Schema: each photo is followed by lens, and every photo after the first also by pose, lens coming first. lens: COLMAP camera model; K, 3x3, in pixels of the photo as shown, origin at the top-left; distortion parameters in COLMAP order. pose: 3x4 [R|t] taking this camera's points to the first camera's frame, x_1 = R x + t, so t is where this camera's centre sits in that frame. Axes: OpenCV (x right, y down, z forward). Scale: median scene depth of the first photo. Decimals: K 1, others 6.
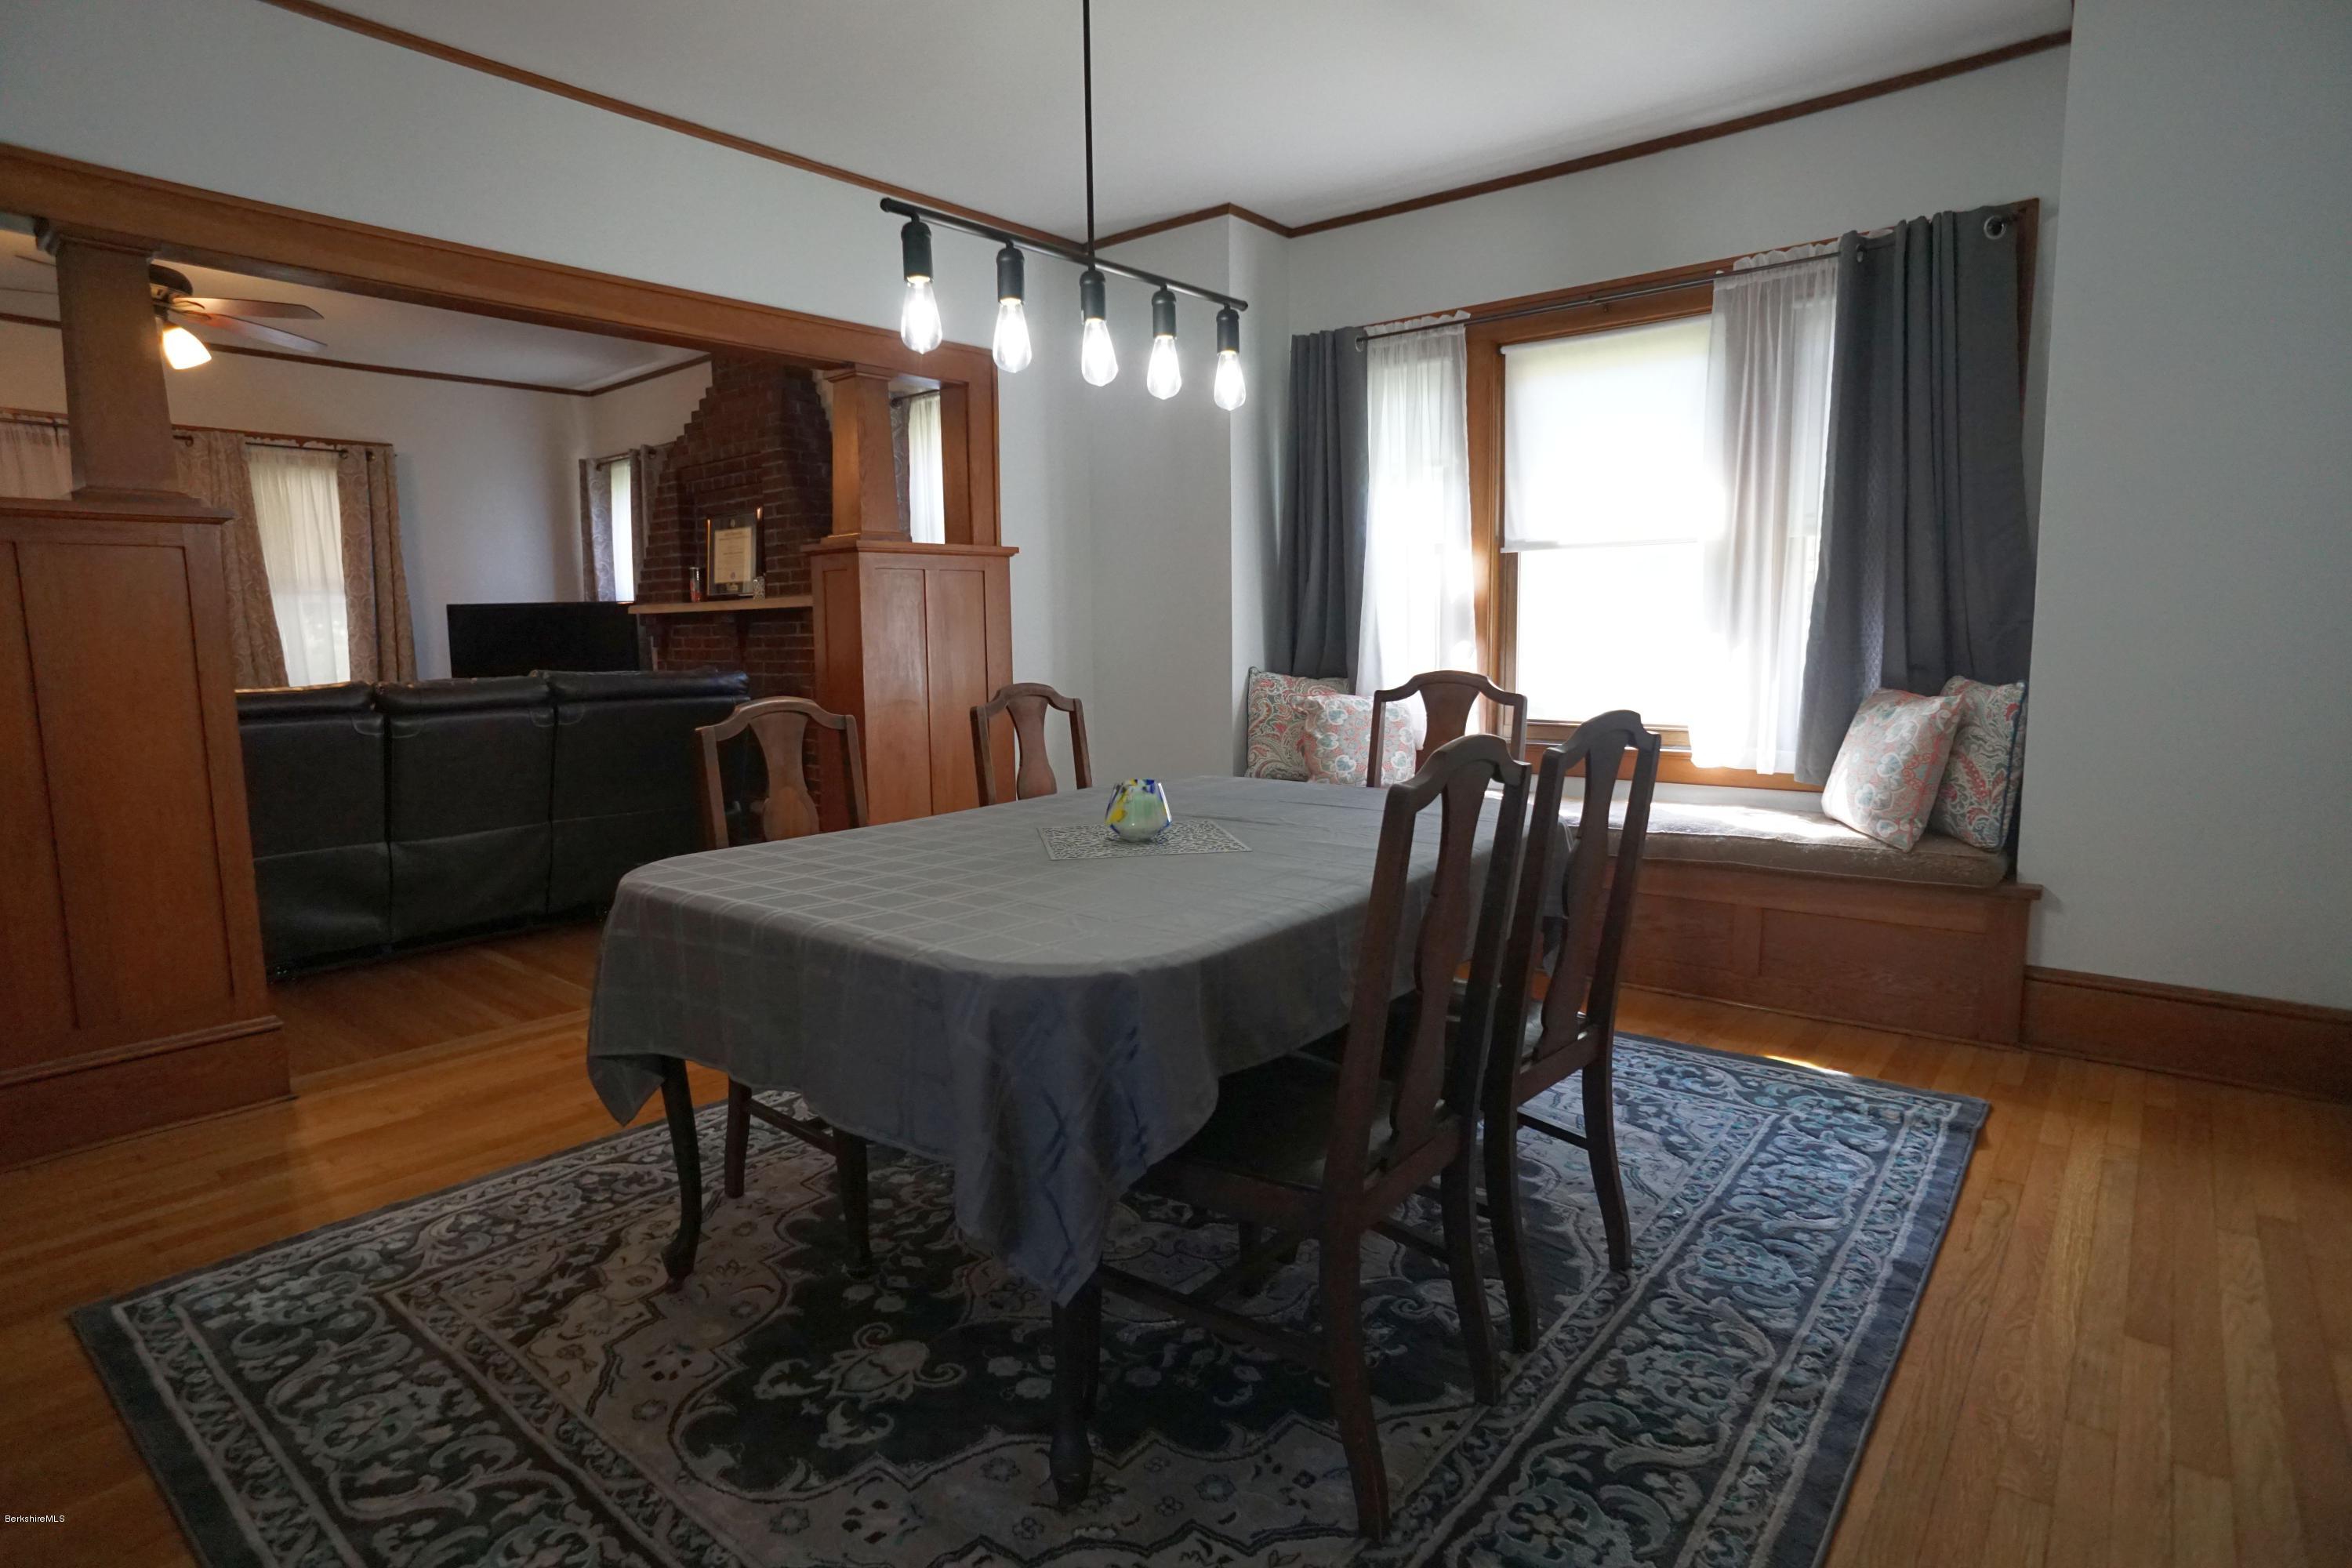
lens RADIAL K [[1270.9, 0, 1169.8], [0, 1270.9, 793.0], [0, 0, 1]] dist [-0.086148, 0.056035]
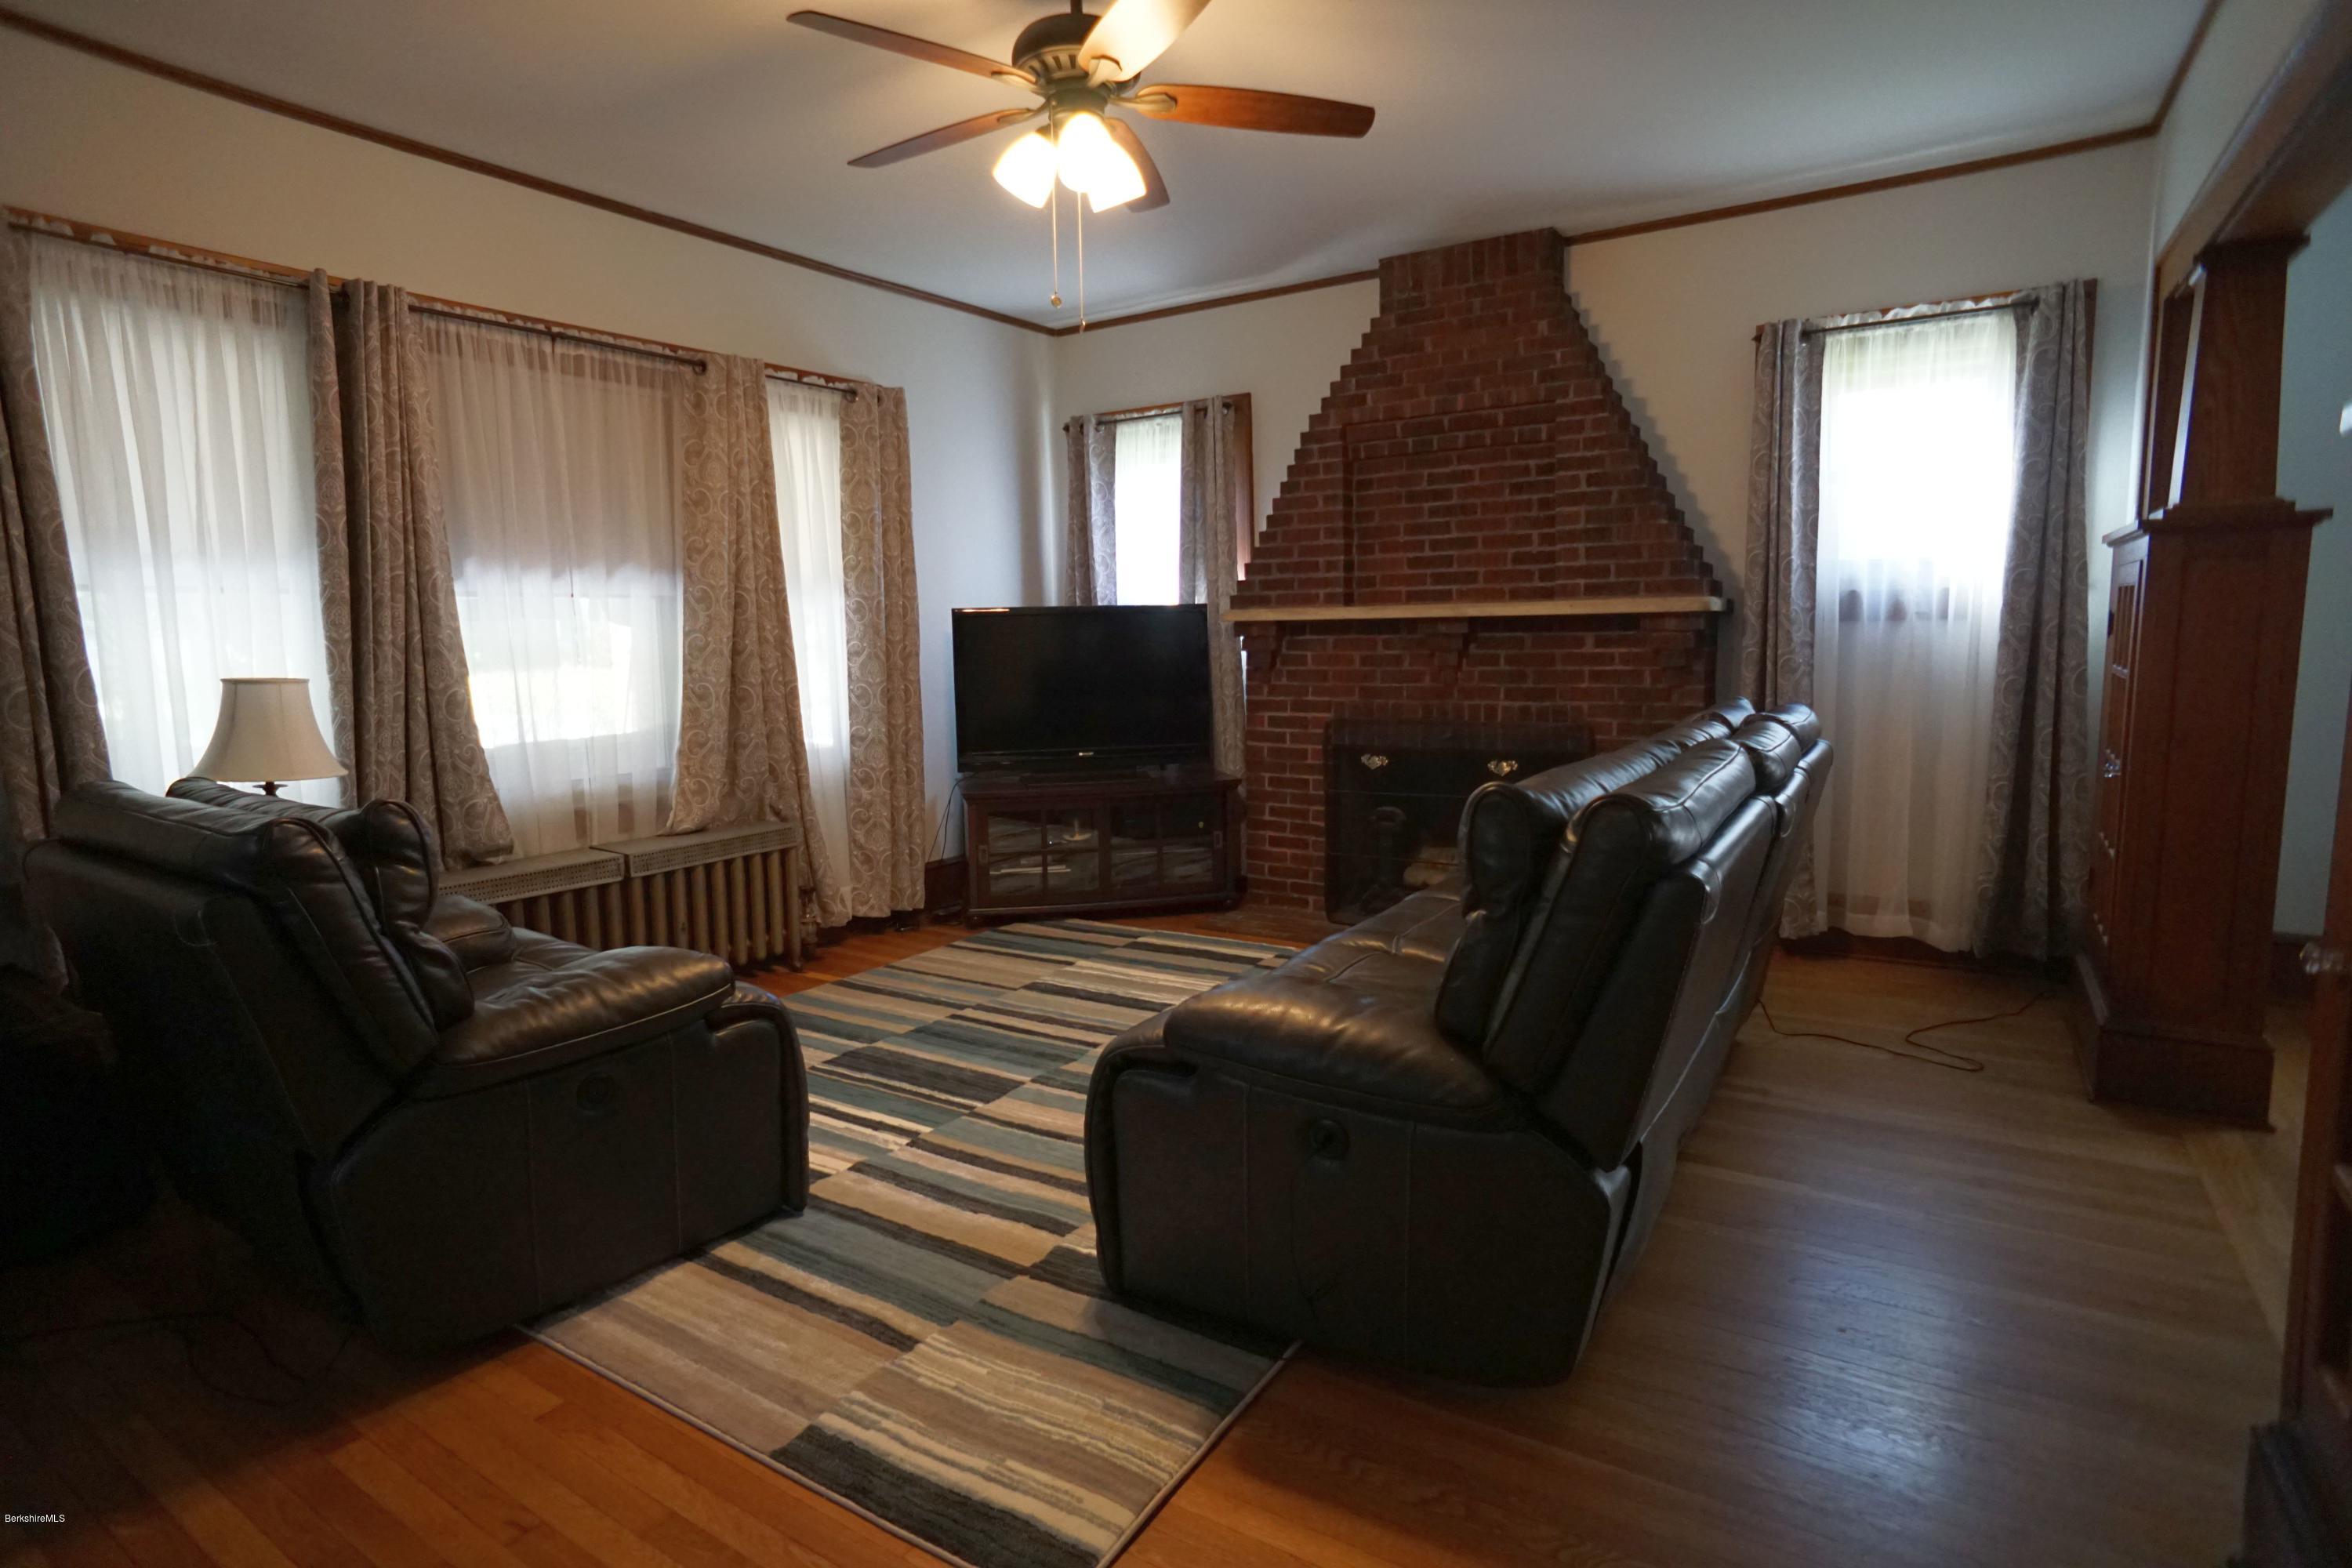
lens RADIAL K [[1270.9, 0, 1169.8], [0, 1270.9, 793.0], [0, 0, 1]] dist [-0.086148, 0.056035]
pose [[0.992529, -0.024940, 0.119430, -0.587673], [0.025698, 0.999658, -0.004809, -0.040865], [-0.119270, 0.007842, 0.992831, 0.273940]]
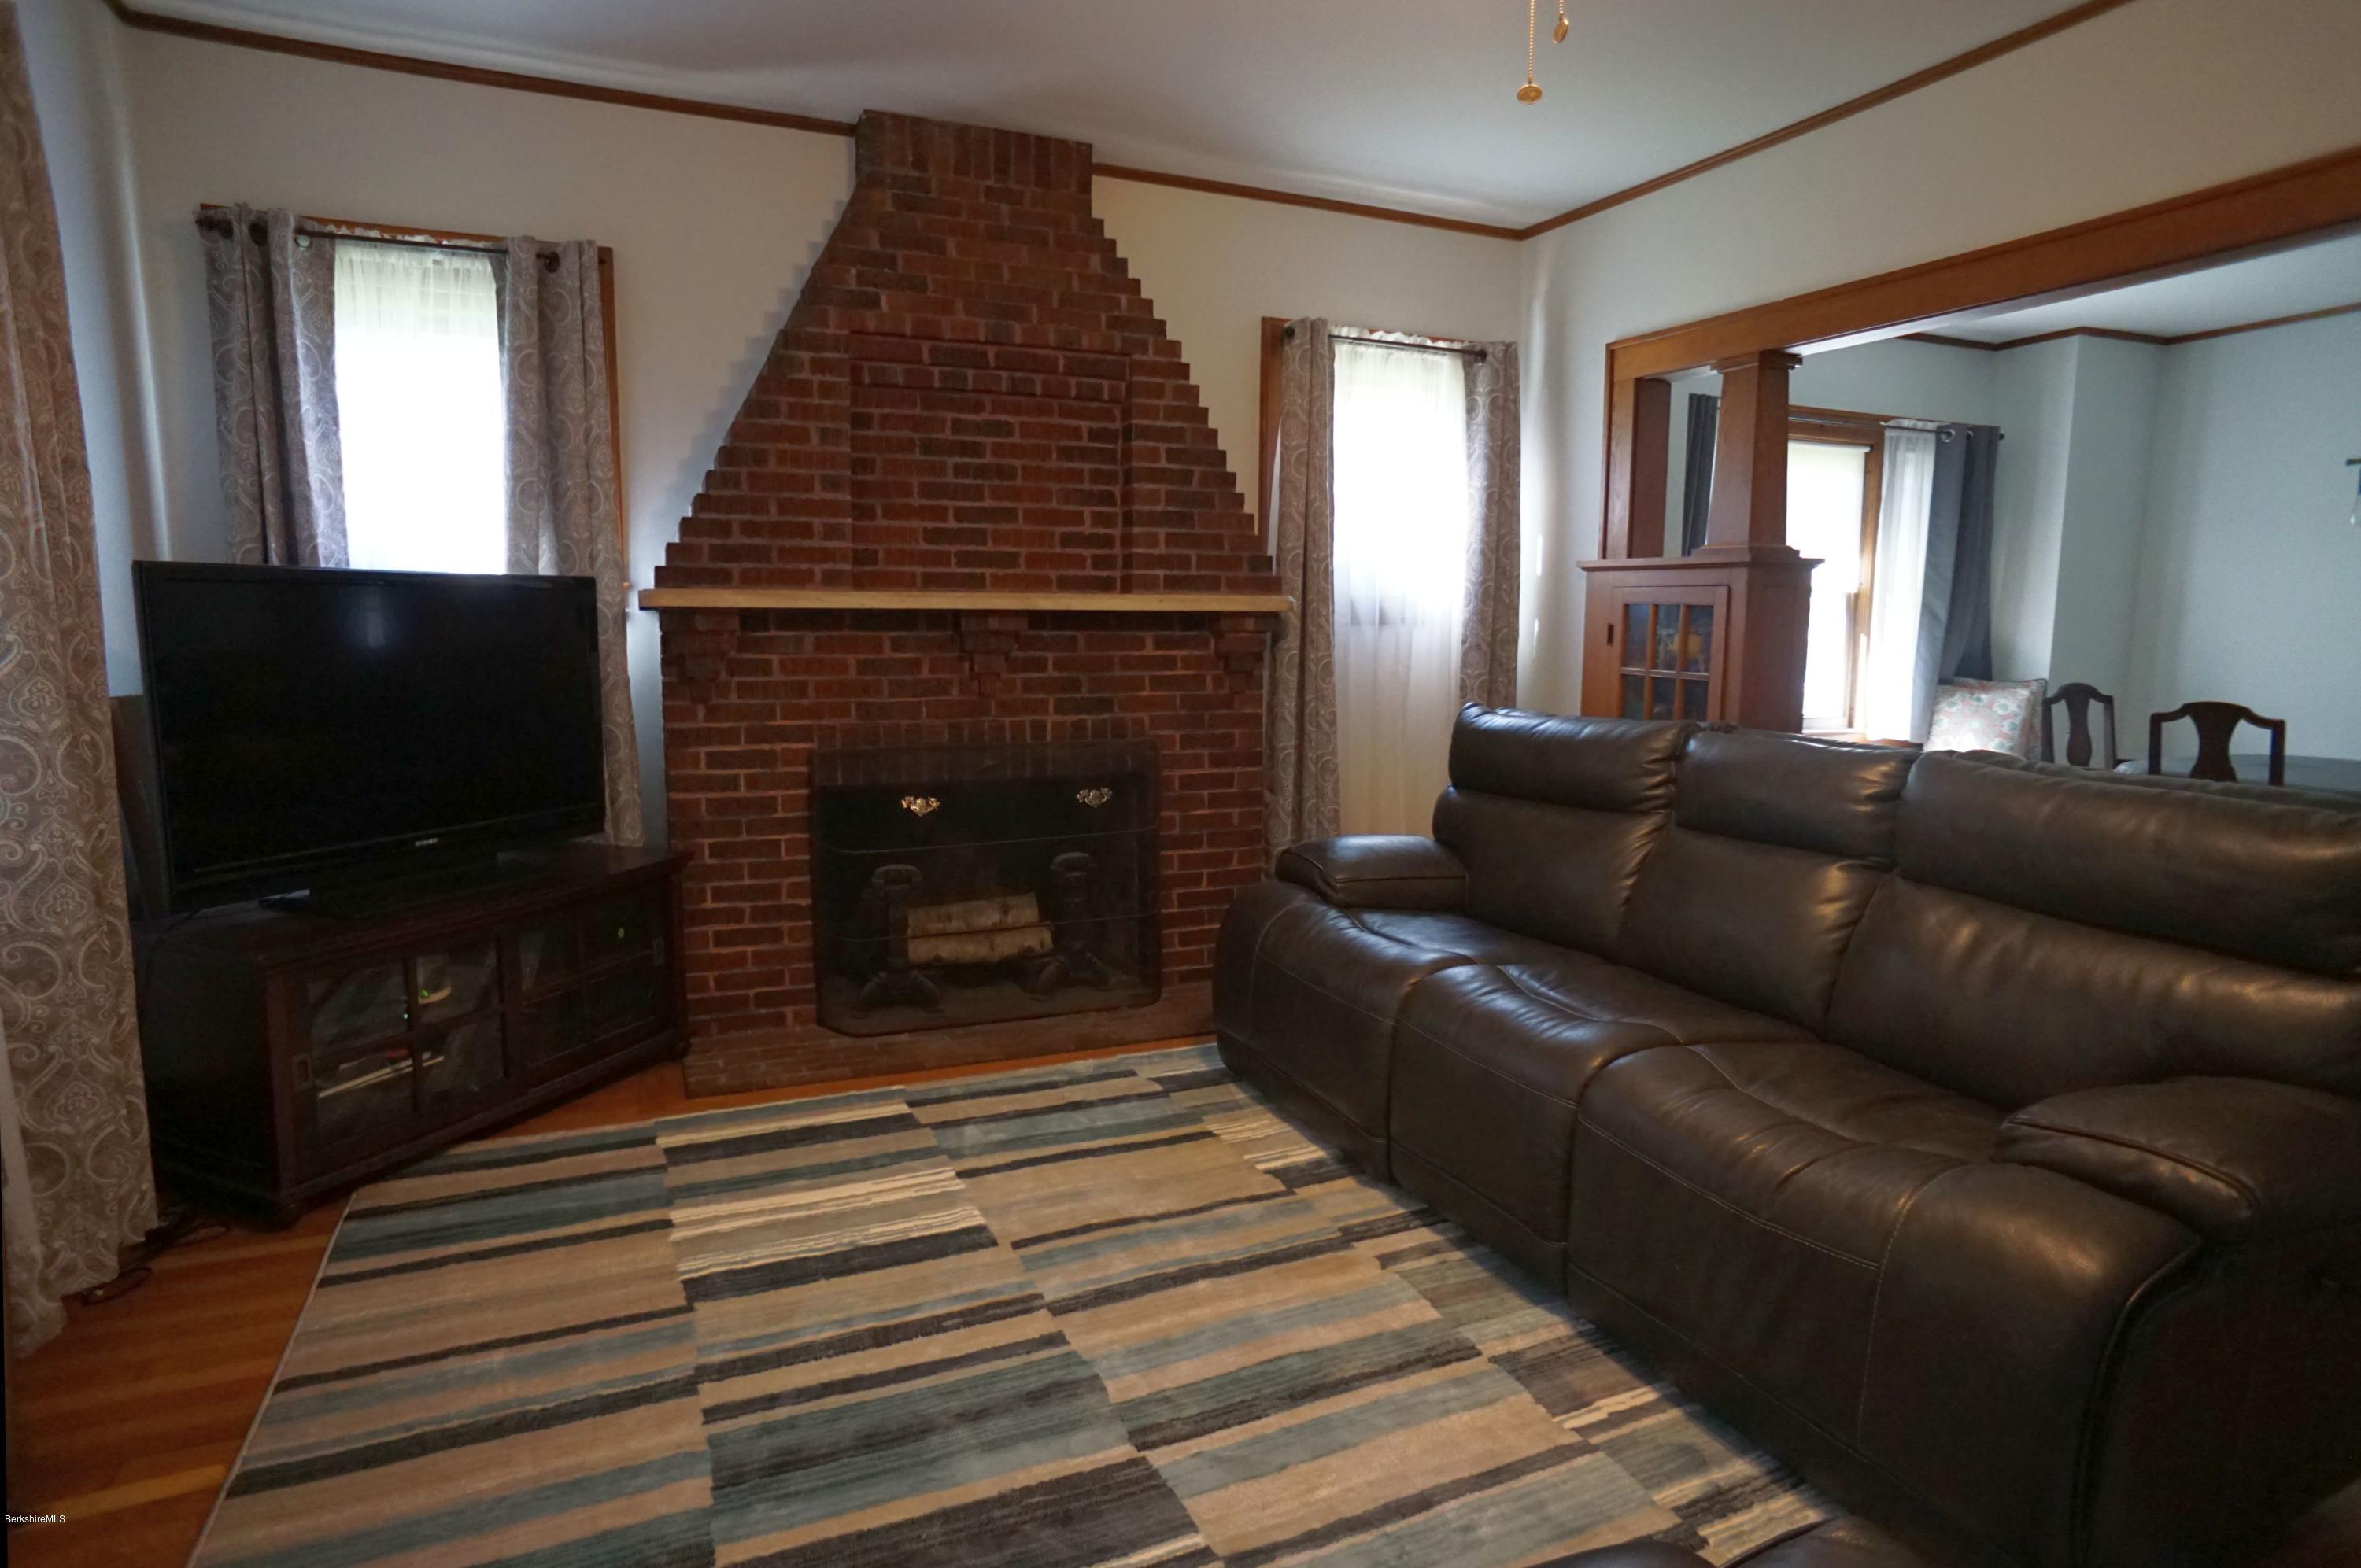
lens RADIAL K [[1275.6, 0, 1174.3], [0, 1275.6, 793.1], [0, 0, 1]] dist [-0.086148, 0.056035]
pose [[0.436606, -0.106585, 0.893317, -0.816380], [0.104533, 0.992242, 0.067298, -0.090110], [-0.893559, 0.063998, 0.444361, 0.657919]]
